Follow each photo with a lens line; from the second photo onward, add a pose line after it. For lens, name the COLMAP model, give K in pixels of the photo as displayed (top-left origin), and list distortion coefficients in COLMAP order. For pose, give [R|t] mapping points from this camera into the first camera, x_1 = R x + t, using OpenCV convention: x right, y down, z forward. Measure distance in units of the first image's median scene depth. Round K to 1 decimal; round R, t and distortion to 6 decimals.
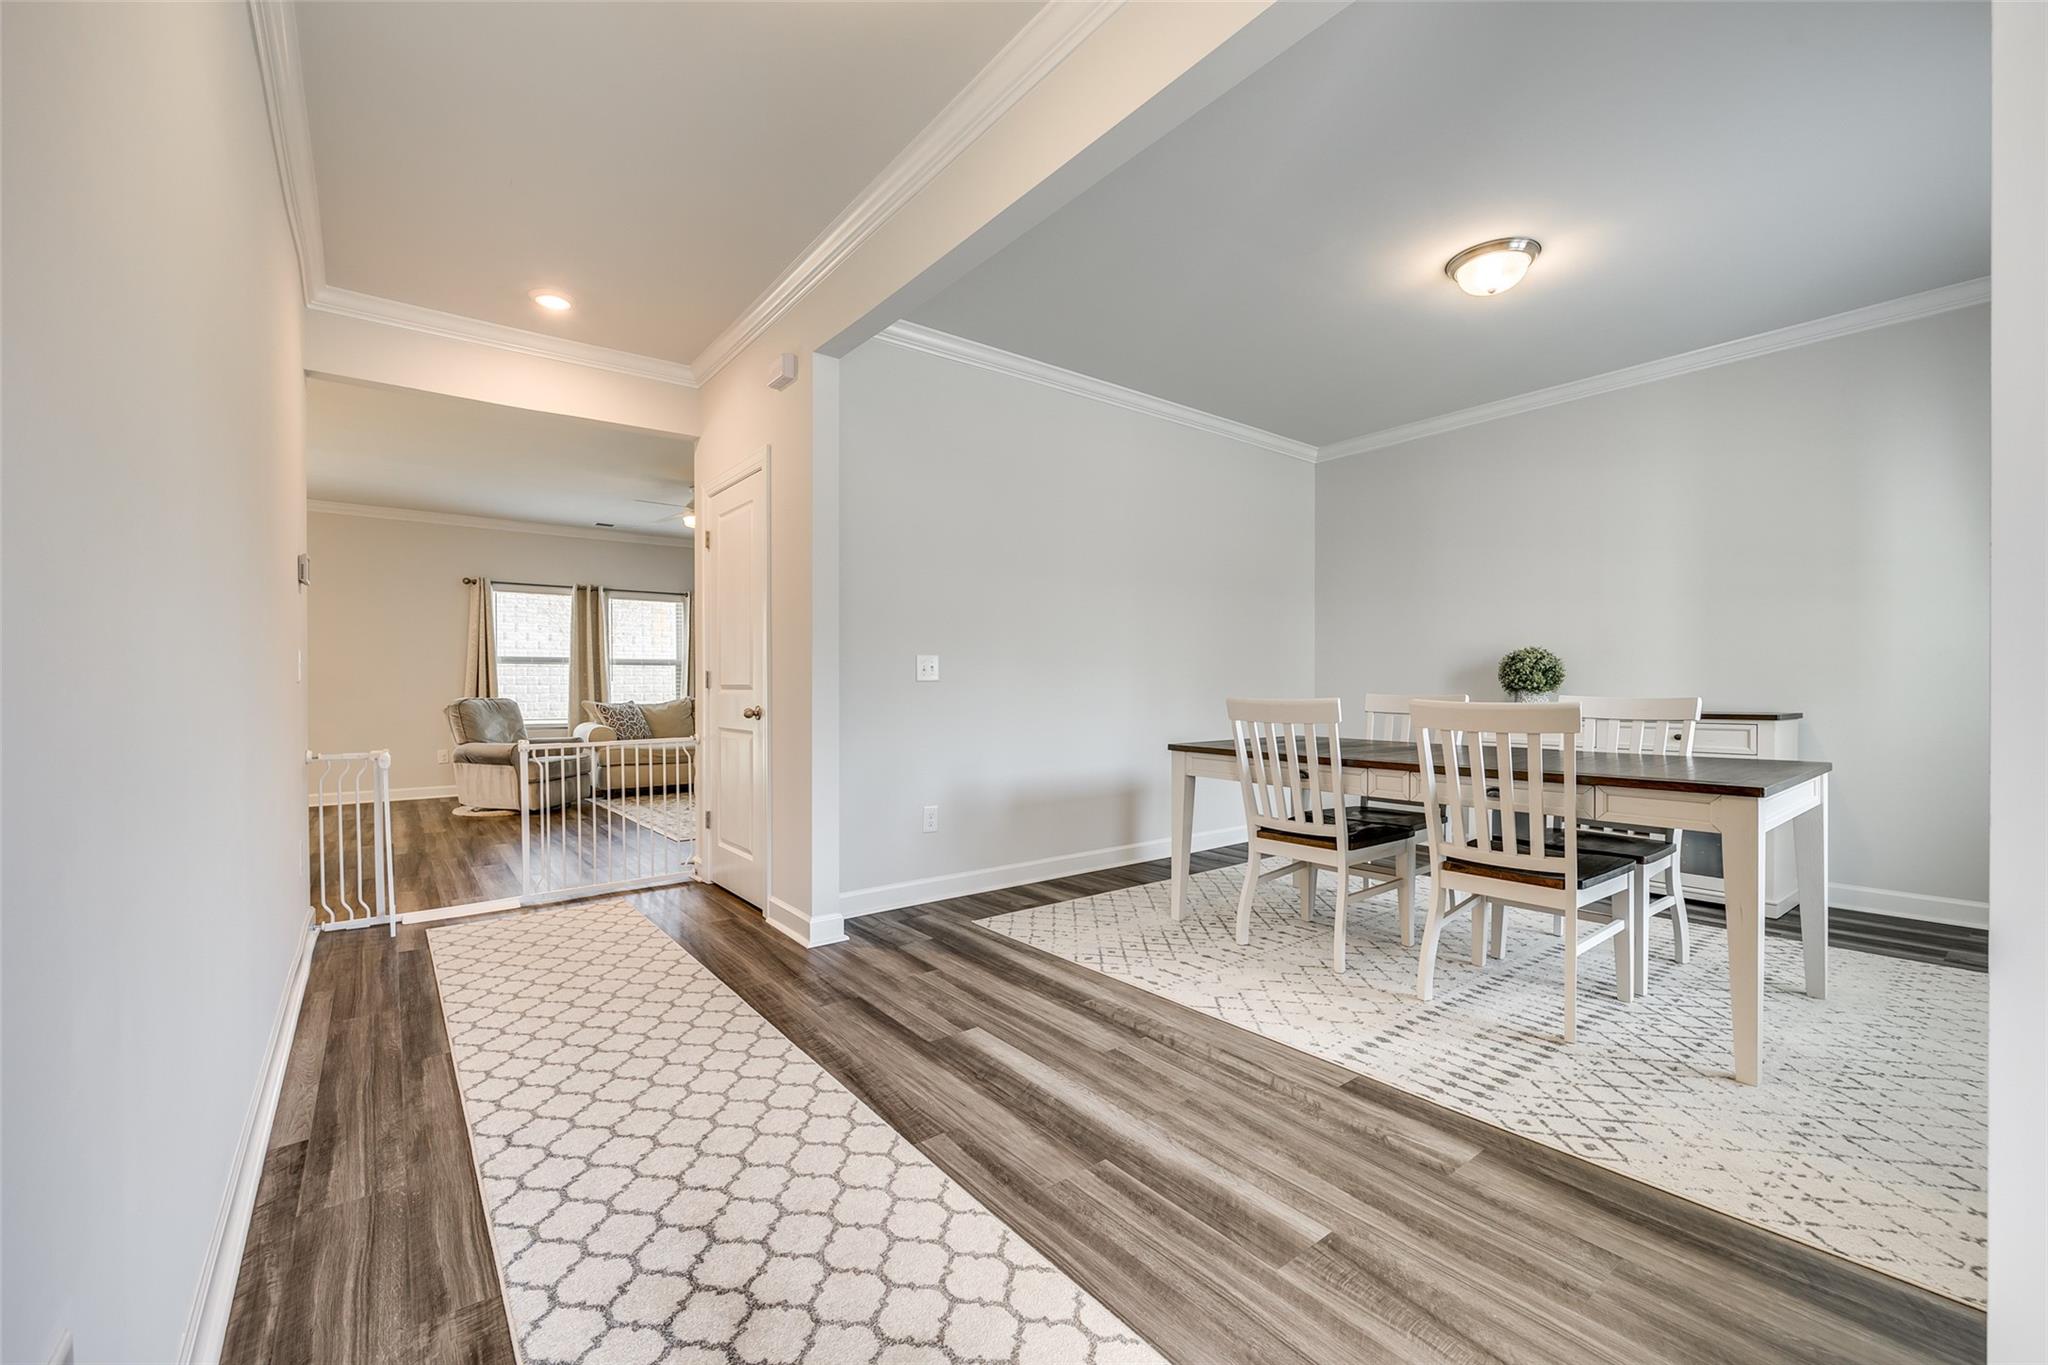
lens RADIAL K [[833.0, 0, 1008.0], [0, 833.0, 683.2], [0, 0, 1]] dist [-0.000393, 0.000124]
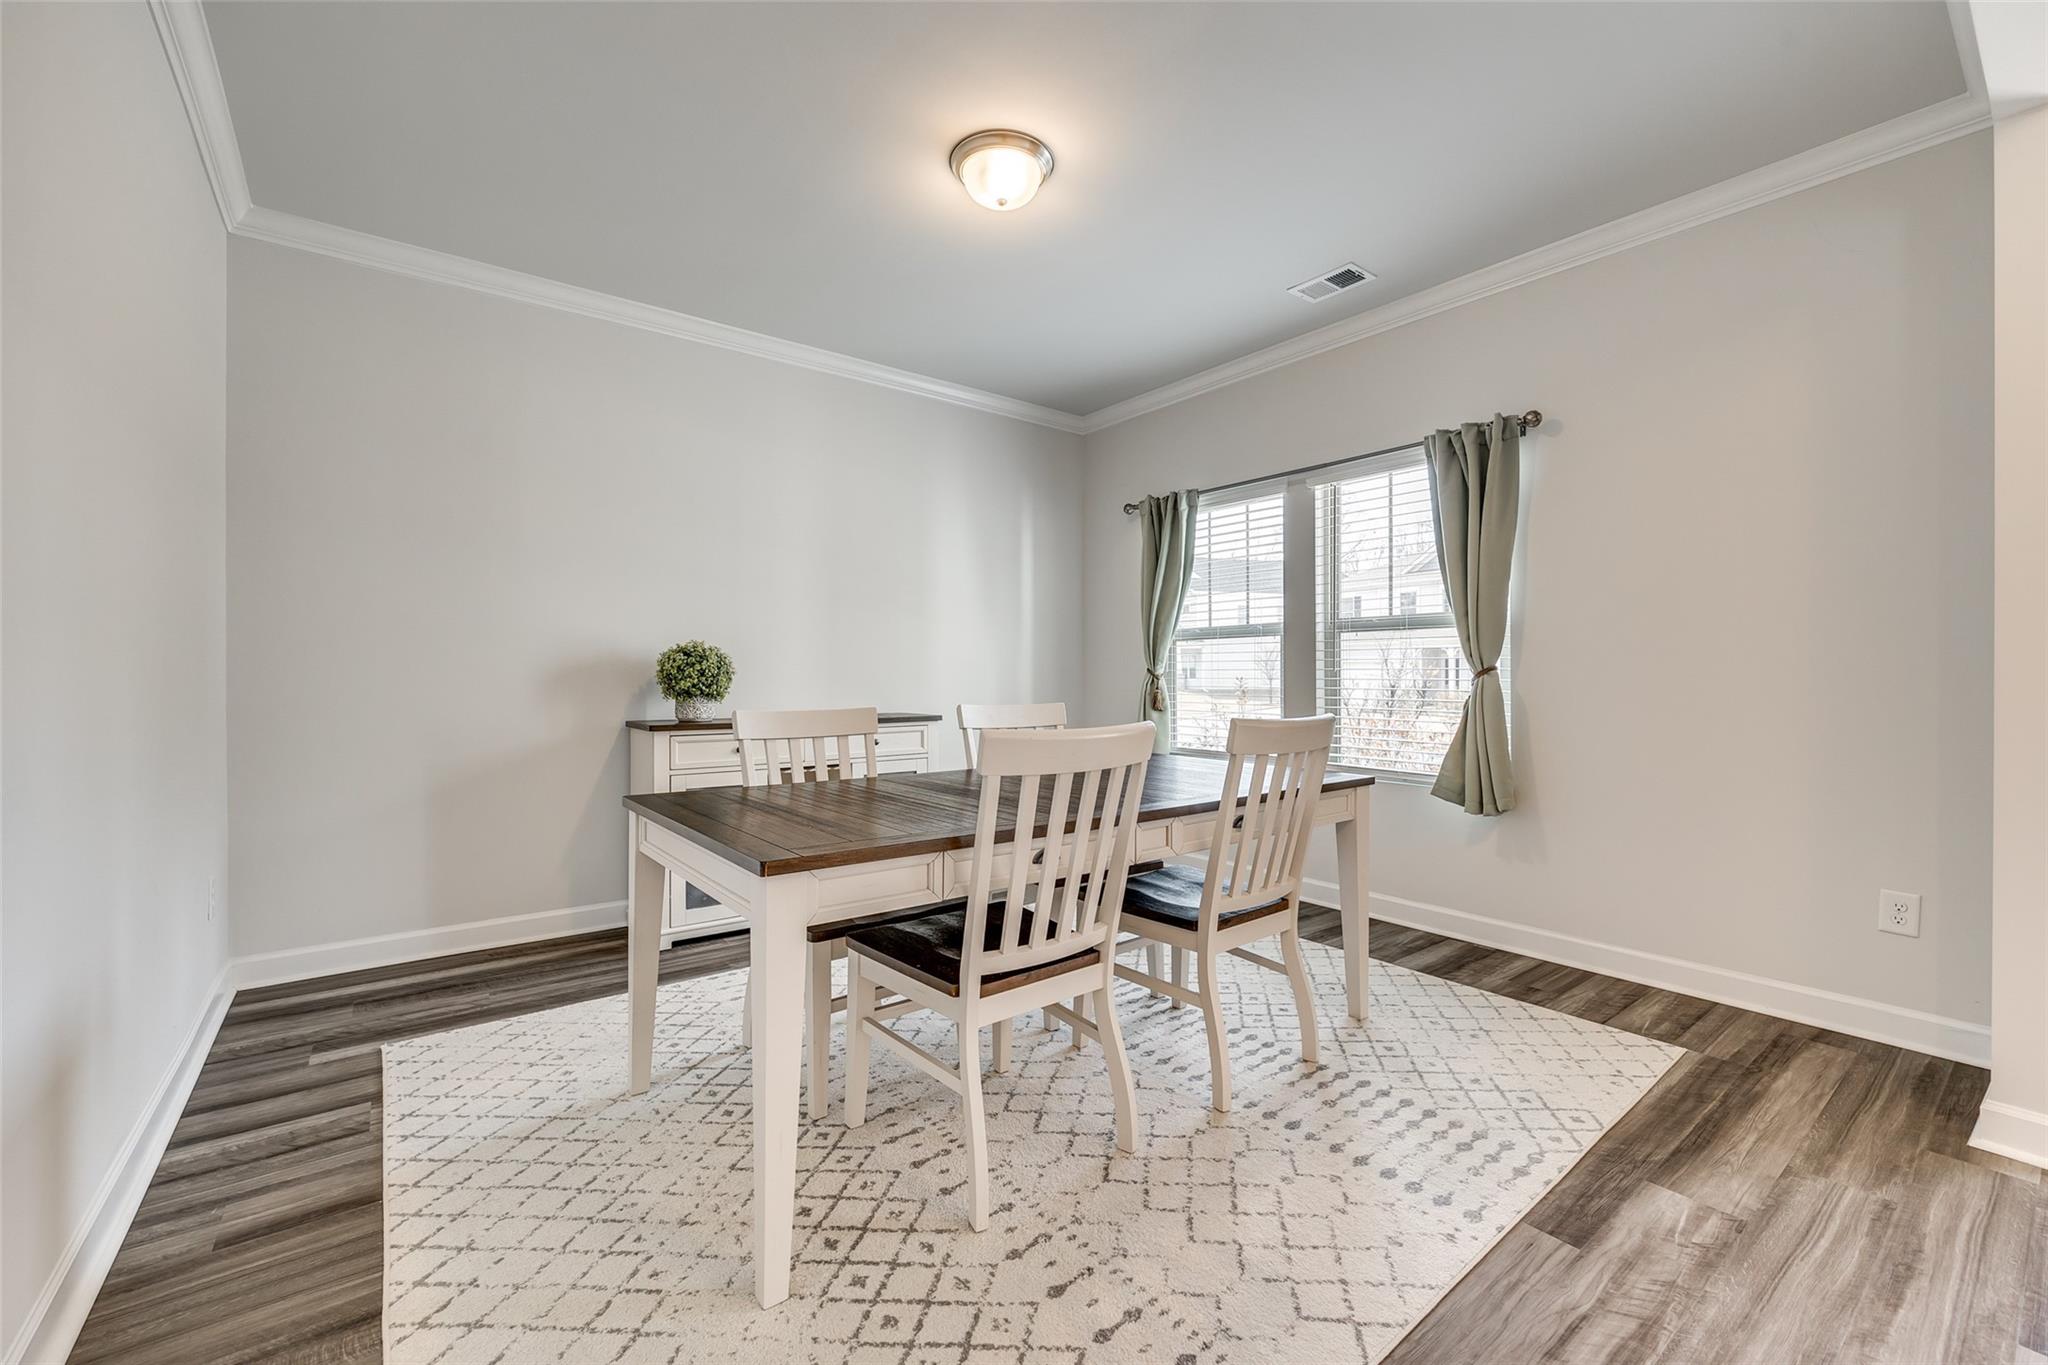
lens RADIAL K [[825.7, 0, 1028.4], [0, 825.7, 682.4], [0, 0, 1]] dist [-0.002064, 0.000322]
pose [[-0.017181, 0.000214, 0.999852, -0.305334], [-0.001740, 0.999998, -0.000244, -0.014011], [-0.999851, -0.001744, -0.017181, 1.423147]]
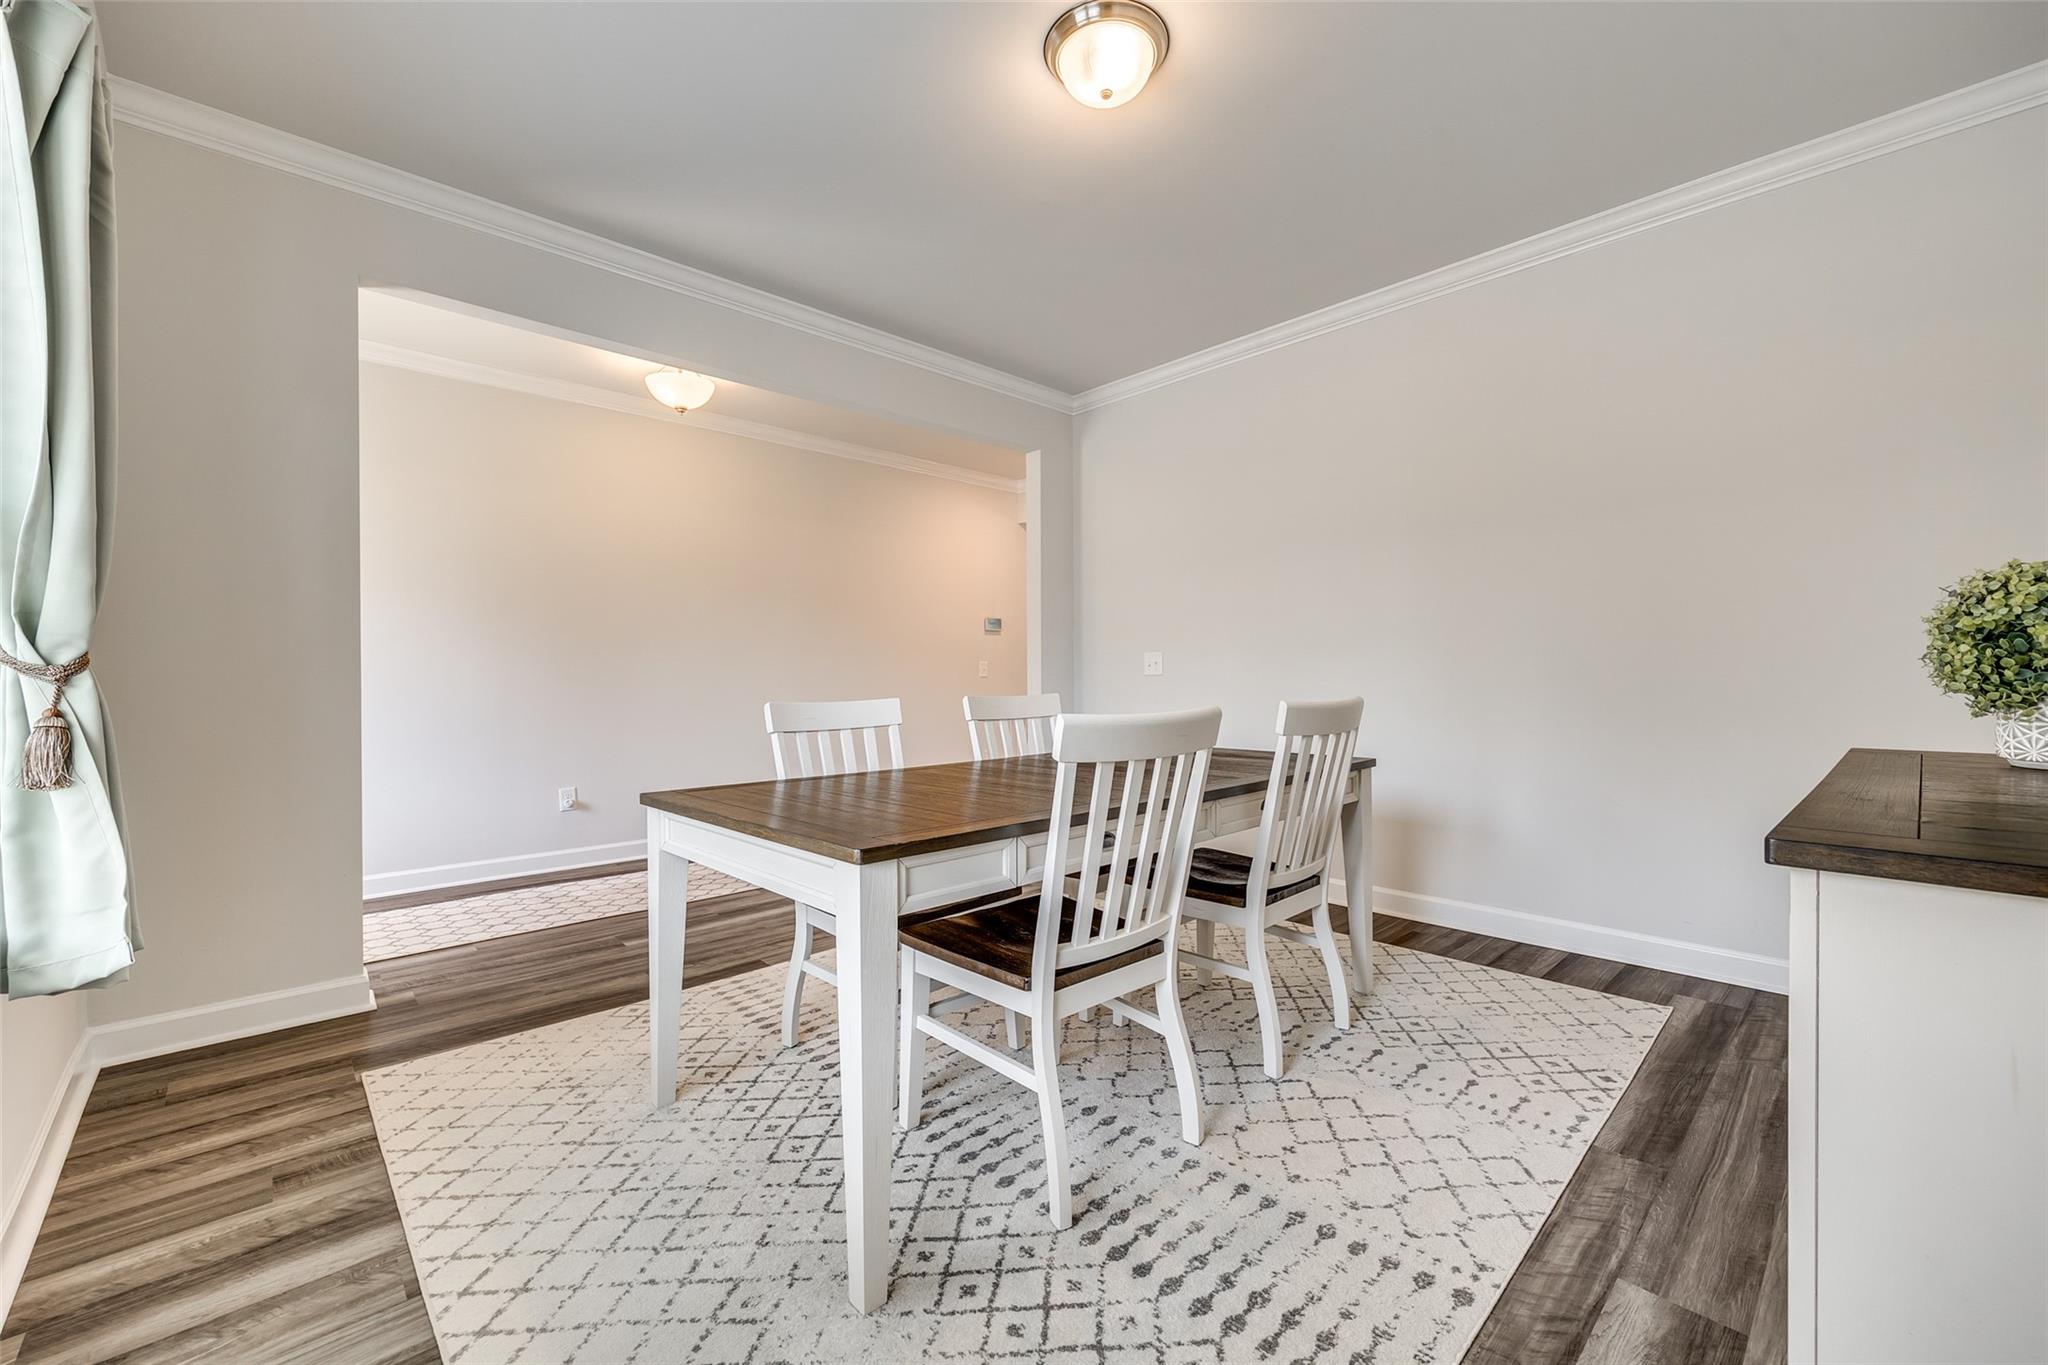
lens RADIAL K [[825.7, 0, 1028.4], [0, 825.7, 682.4], [0, 0, 1]] dist [-0.002064, 0.000322]
pose [[0.096772, 0.001417, -0.995306, 1.754748], [0.006711, 0.999975, 0.002076, 0.006933], [0.995284, -0.006880, 0.096760, 1.253900]]
